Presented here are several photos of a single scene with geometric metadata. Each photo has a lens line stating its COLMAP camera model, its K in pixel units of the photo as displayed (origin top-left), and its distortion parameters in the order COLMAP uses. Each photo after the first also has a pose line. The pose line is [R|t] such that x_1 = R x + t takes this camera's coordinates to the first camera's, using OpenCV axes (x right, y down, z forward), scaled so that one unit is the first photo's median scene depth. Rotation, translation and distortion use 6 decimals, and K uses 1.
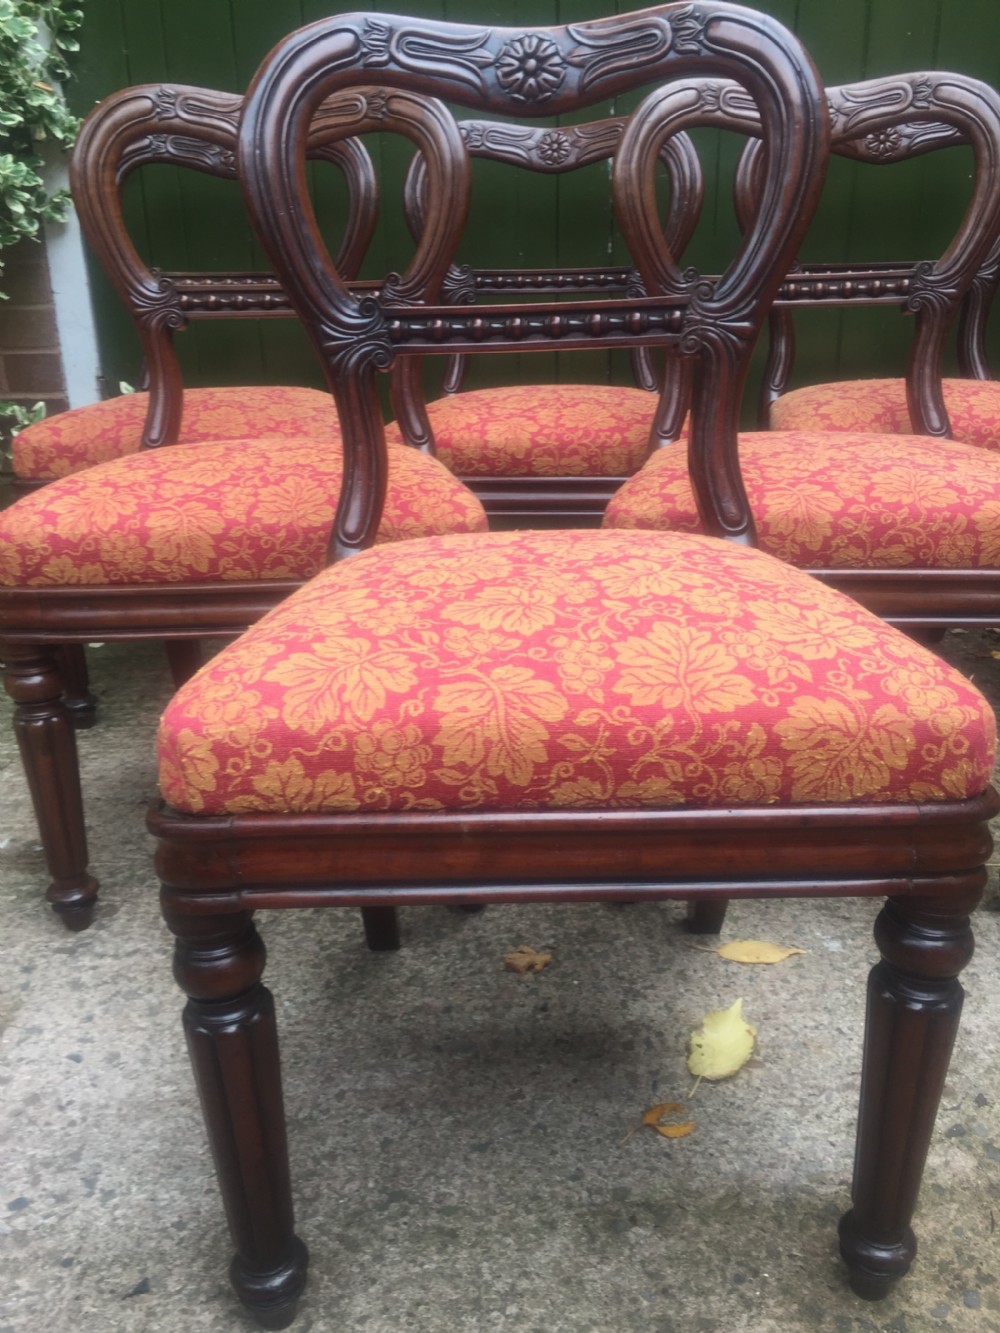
lens RADIAL K [[1137.3, 0, 506.8], [0, 1137.3, 687.1], [0, 0, 1]] dist [0.087729, -0.133880]
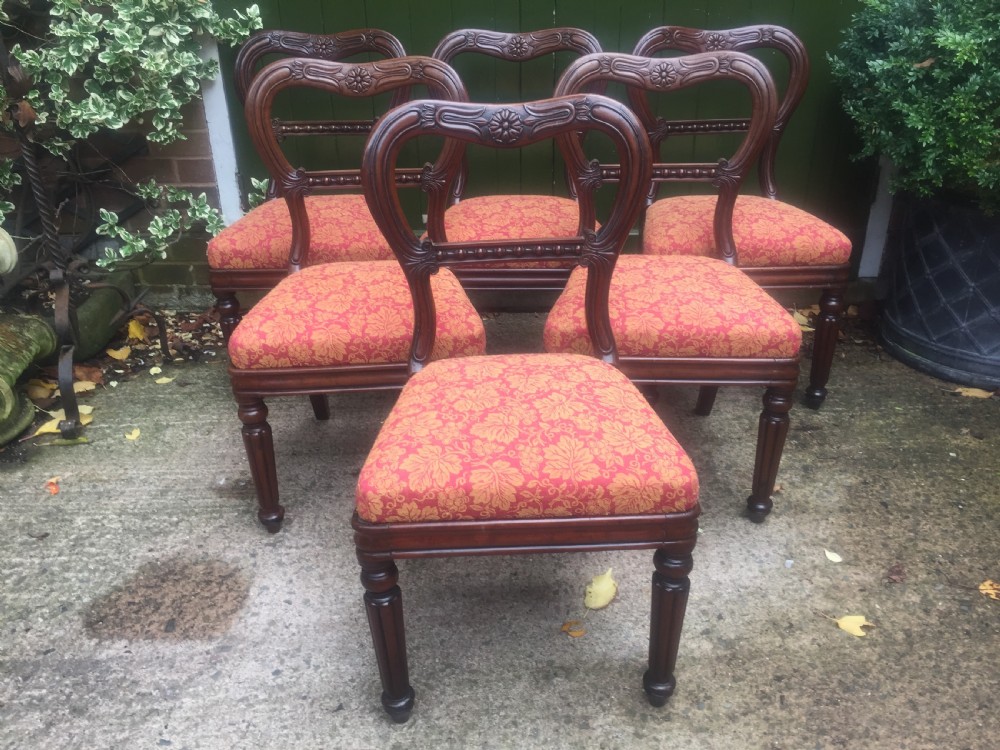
lens RADIAL K [[853.2, 0, 500.7], [0, 853.2, 376.7], [0, 0, 1]] dist [0.087729, -0.133880]
pose [[0.999822, -0.010867, 0.015430, -0.014180], [0.009027, 0.993362, 0.114677, -0.257223], [-0.016574, -0.114517, 0.993283, -0.500952]]
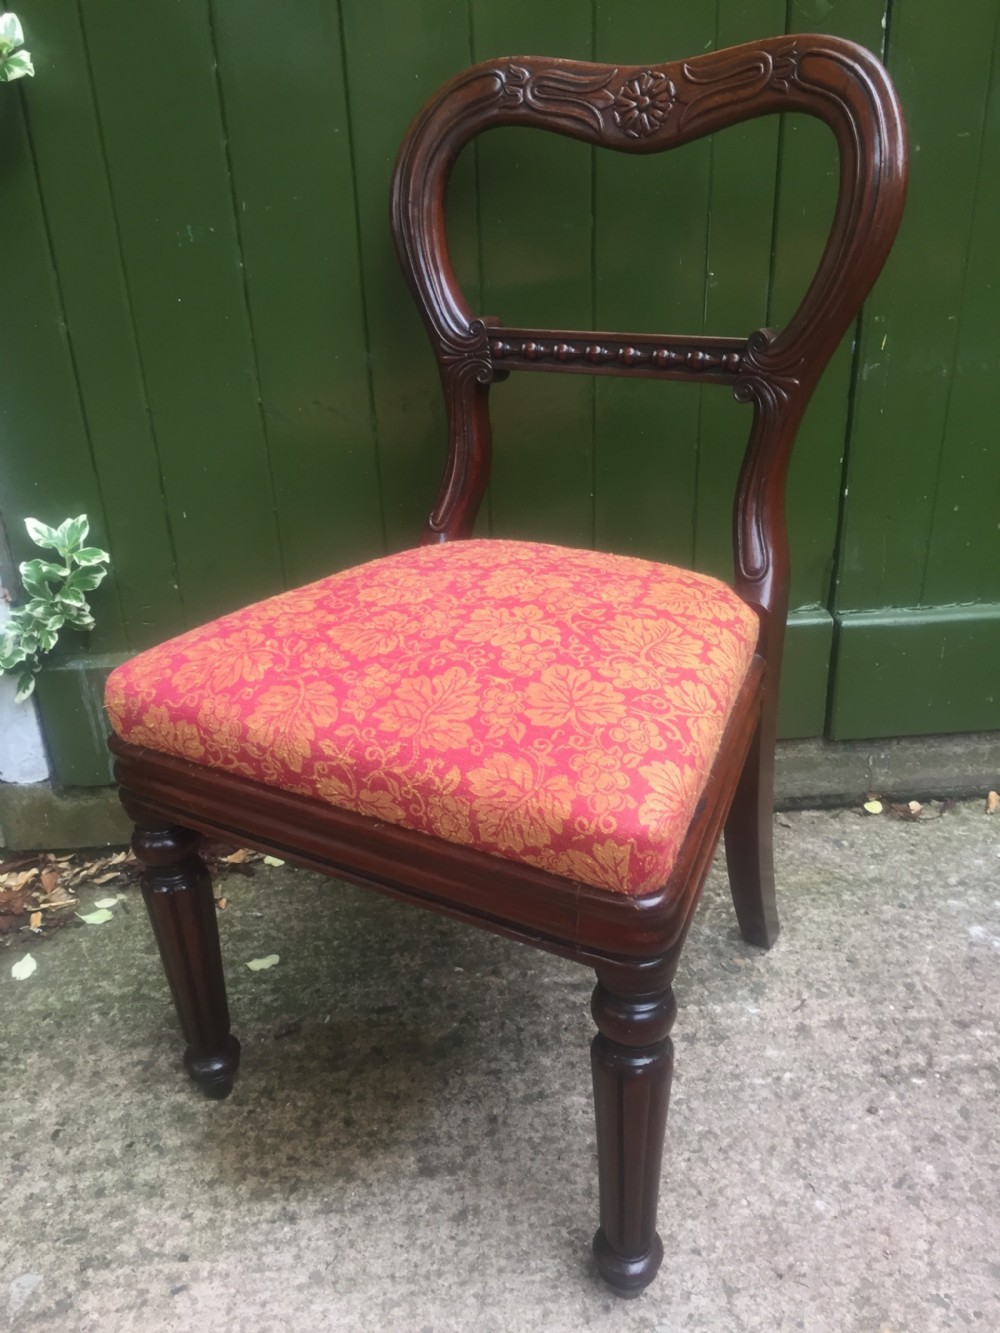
lens RADIAL K [[1137.3, 0, 503.0], [0, 1137.3, 679.2], [0, 0, 1]] dist [0.087729, -0.133880]
pose [[0.994205, -0.064005, 0.086375, -0.319683], [0.056135, 0.994299, 0.090658, -0.468171], [-0.091686, -0.085283, 0.992129, 0.836504]]
